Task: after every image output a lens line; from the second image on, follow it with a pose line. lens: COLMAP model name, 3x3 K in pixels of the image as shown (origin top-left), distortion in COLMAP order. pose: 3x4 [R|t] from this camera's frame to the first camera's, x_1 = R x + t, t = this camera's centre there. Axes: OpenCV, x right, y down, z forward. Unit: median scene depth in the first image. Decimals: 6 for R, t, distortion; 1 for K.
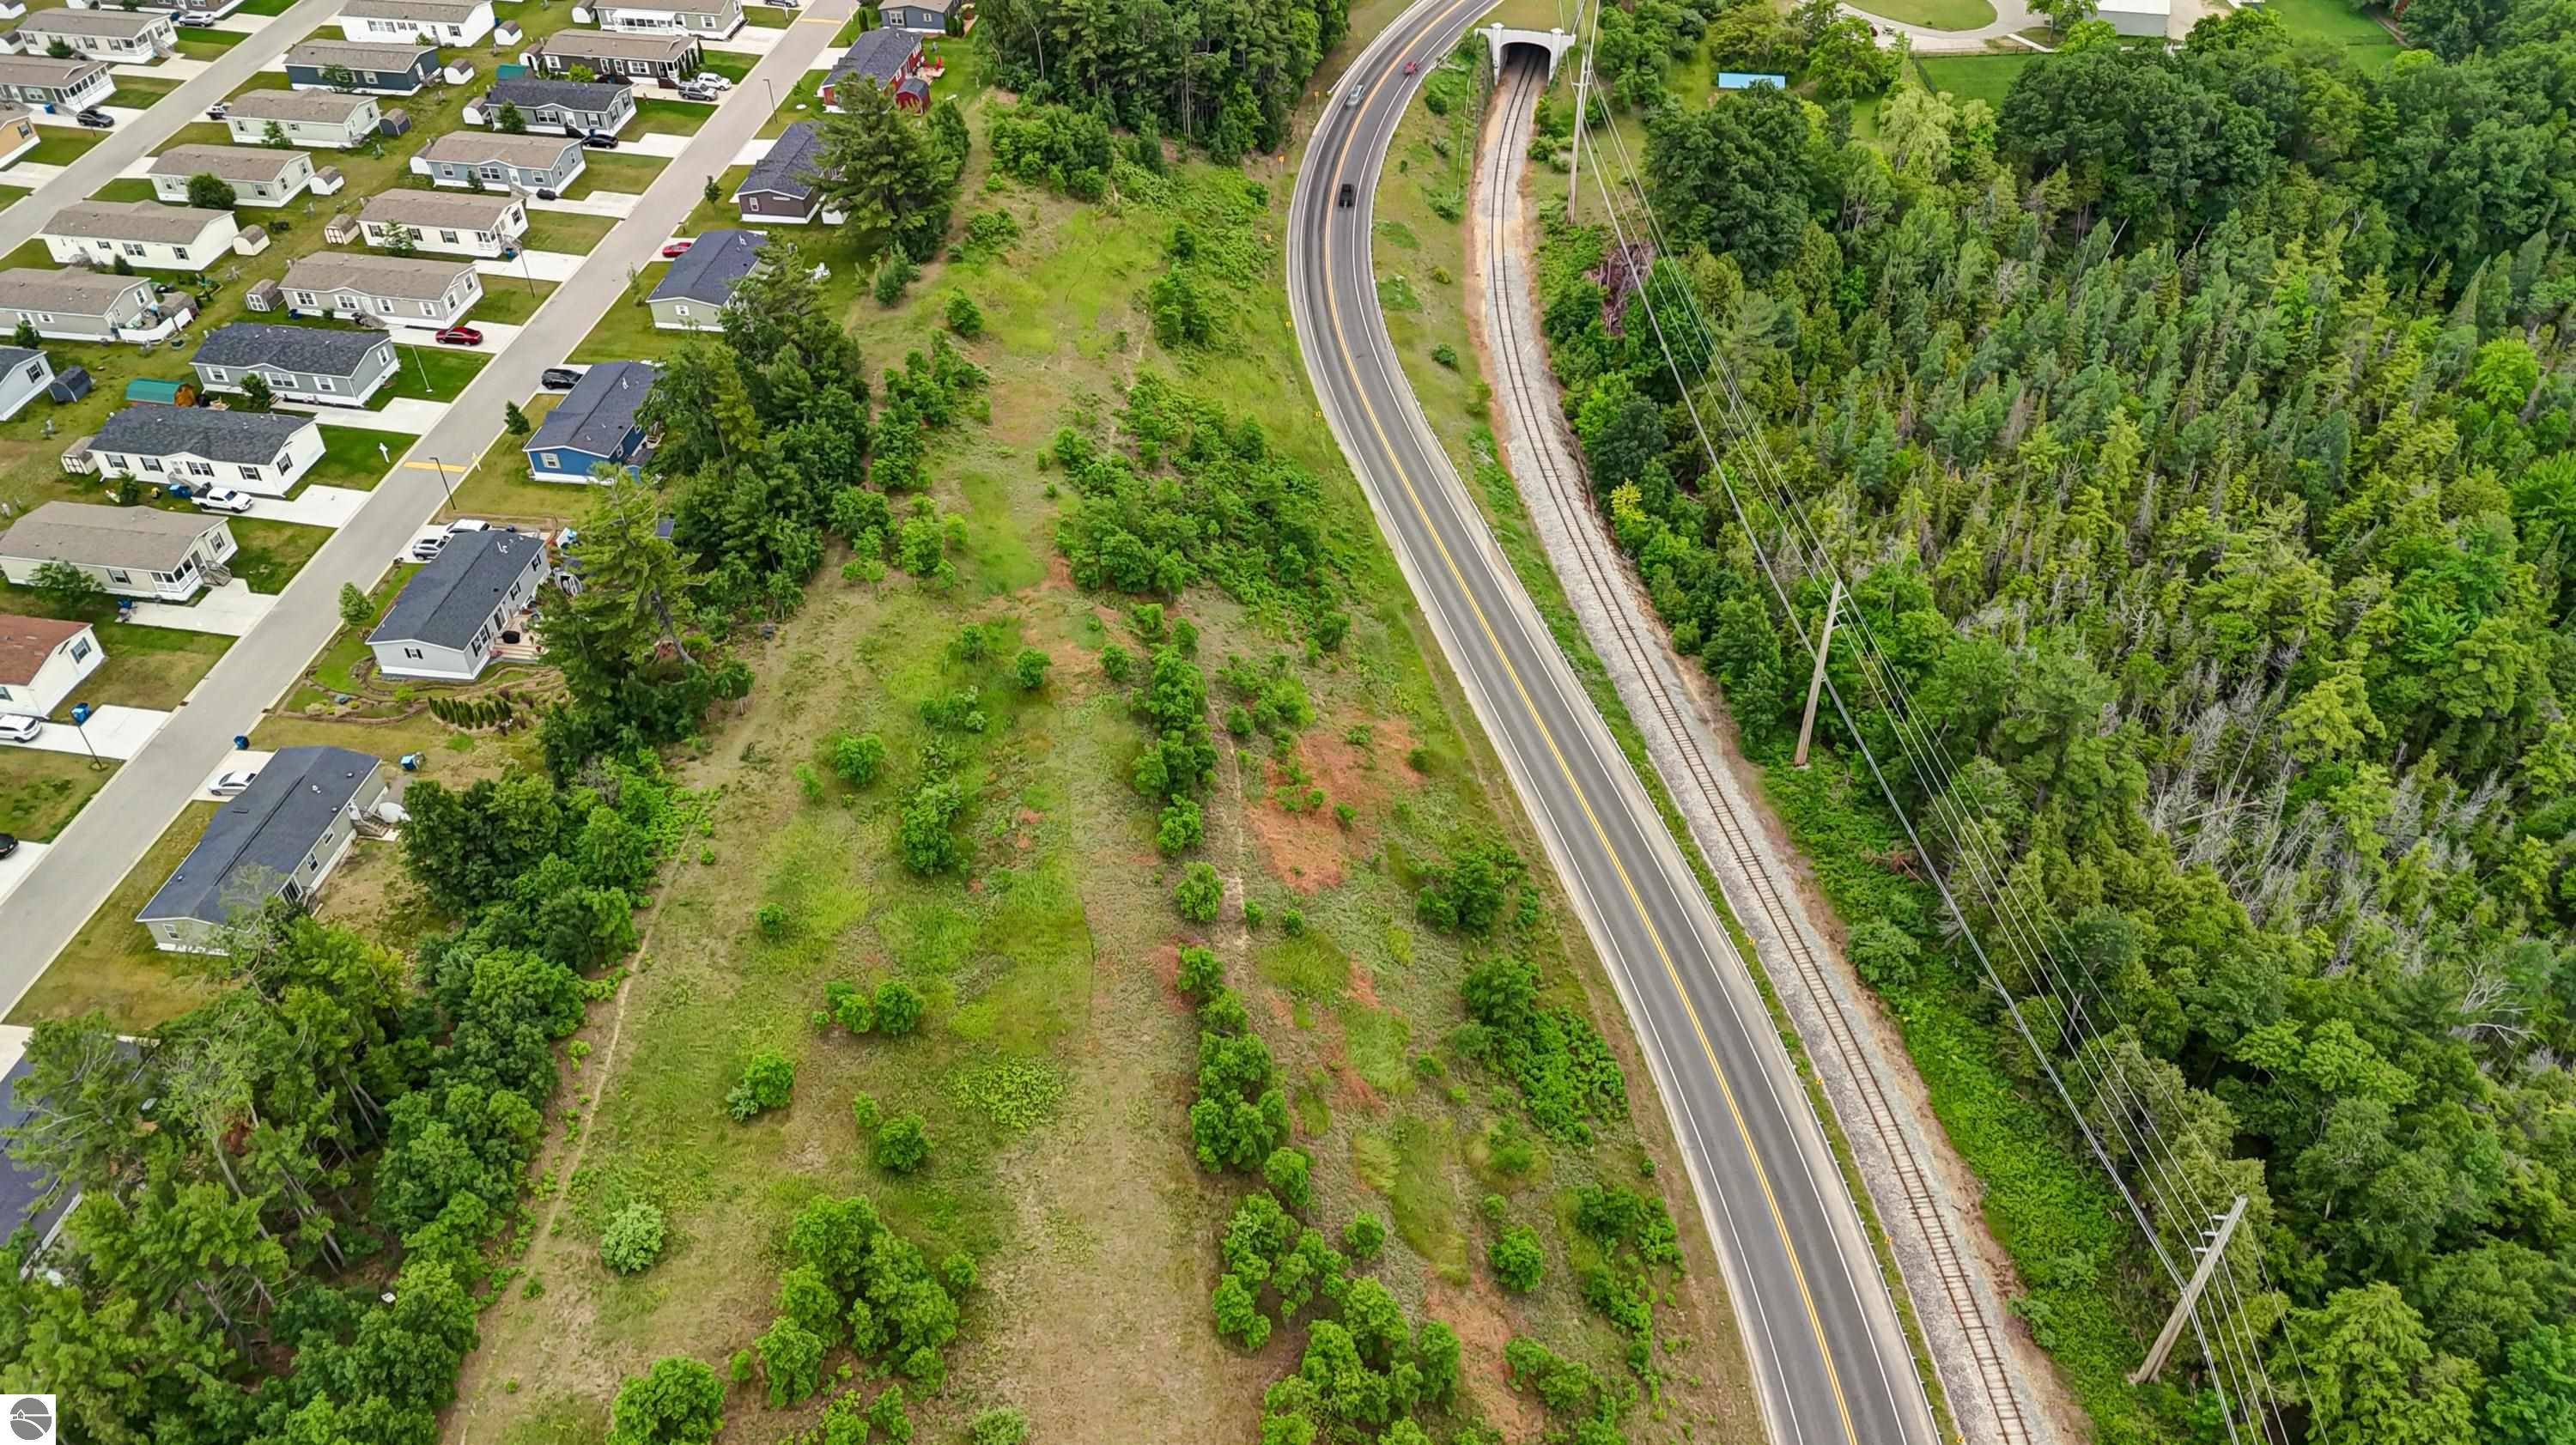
lens RADIAL K [[1897.4, 0, 1288.0], [0, 1897.4, 722.5], [0, 0, 1]] dist [0.080517, -0.072906]
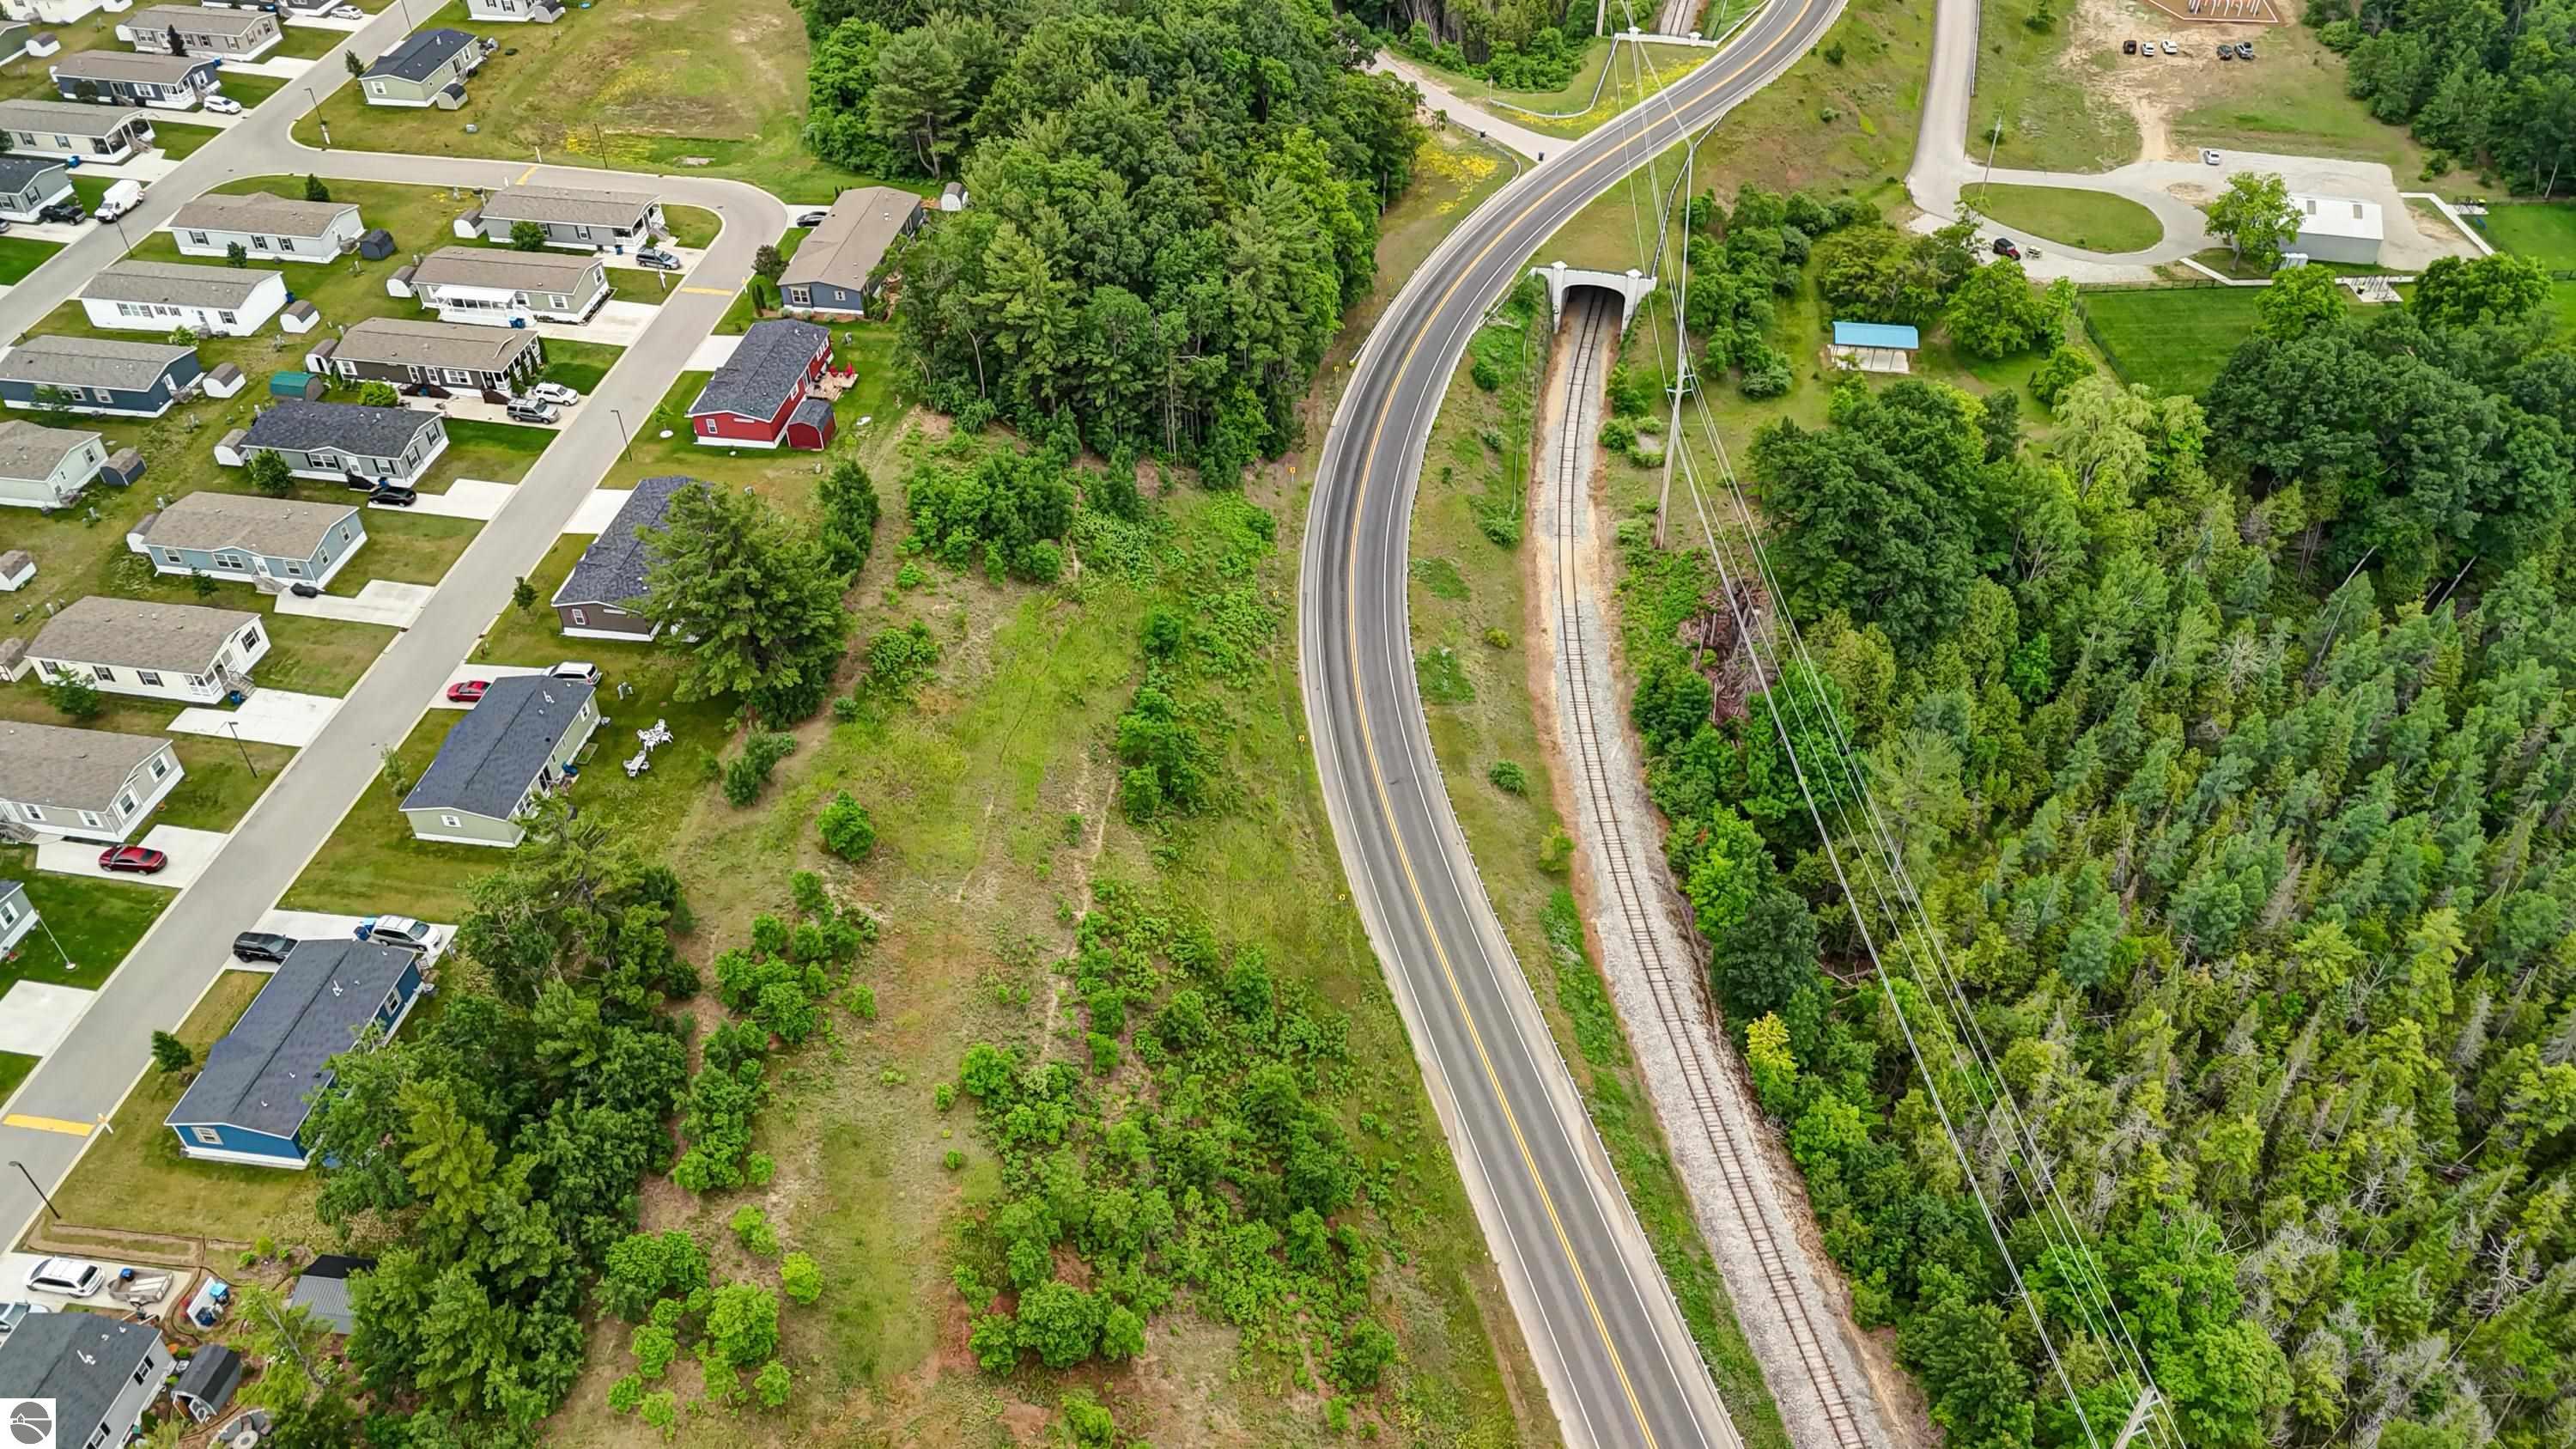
lens RADIAL K [[1897.8, 0, 1288.0], [0, 1897.8, 724.5], [0, 0, 1]] dist [0.080517, -0.072906]
pose [[0.999991, 0.003313, -0.002516, -0.003564], [-0.003315, 0.999994, -0.000800, -0.229708], [0.002513, 0.000808, 0.999997, 0.264198]]
